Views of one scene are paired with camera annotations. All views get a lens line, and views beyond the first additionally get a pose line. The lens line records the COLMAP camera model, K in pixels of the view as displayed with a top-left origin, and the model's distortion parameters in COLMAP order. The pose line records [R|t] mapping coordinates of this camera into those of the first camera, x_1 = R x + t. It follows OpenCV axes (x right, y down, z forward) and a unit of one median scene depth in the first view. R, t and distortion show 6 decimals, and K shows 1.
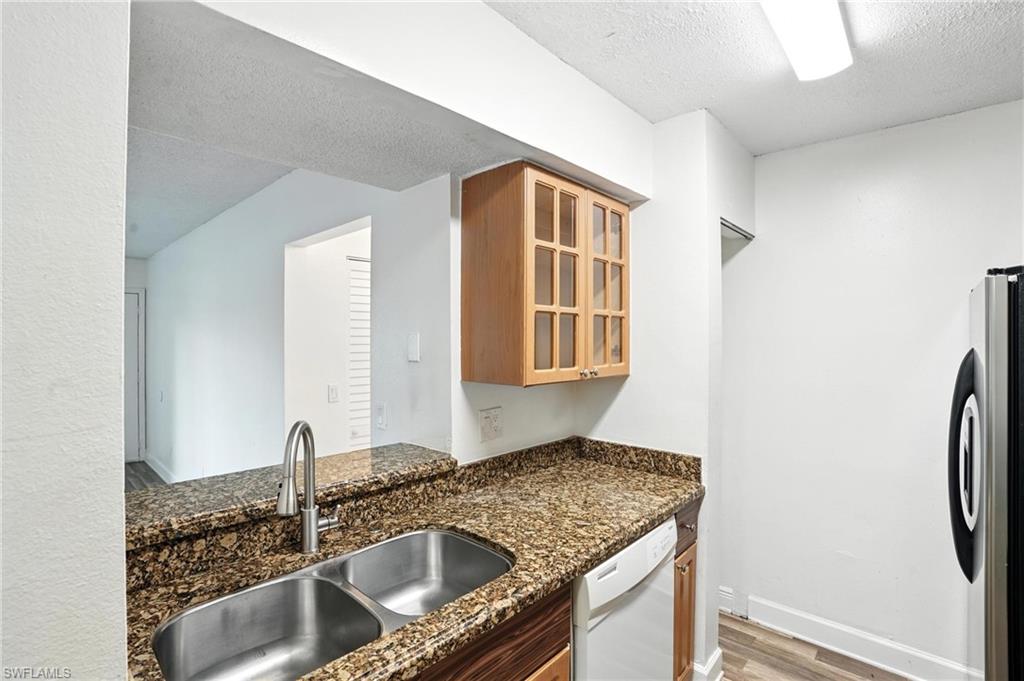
lens RADIAL K [[473.9, 0, 512.1], [0, 473.9, 329.2], [0, 0, 1]] dist [-0.067263, 0.025277]
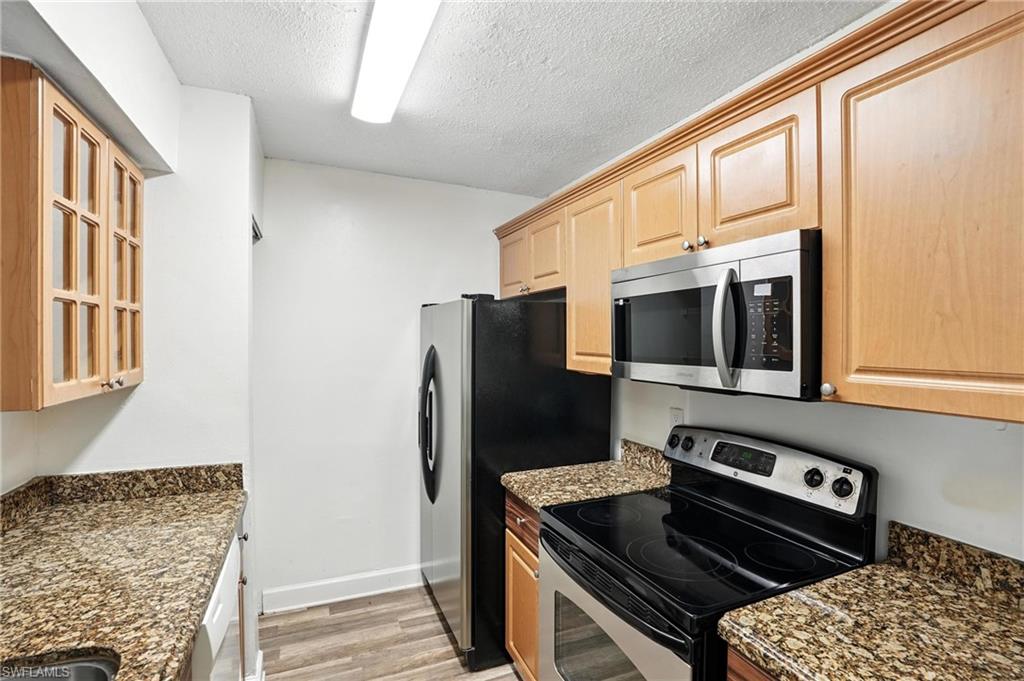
lens RADIAL K [[474.4, 0, 515.9], [0, 474.4, 338.5], [0, 0, 1]] dist [-0.067389, 0.023624]
pose [[0.414081, 0.001441, 0.910239, -0.224516], [-0.021458, 0.999736, 0.008179, 0.000941], [-0.909987, -0.022919, 0.414003, 0.104044]]
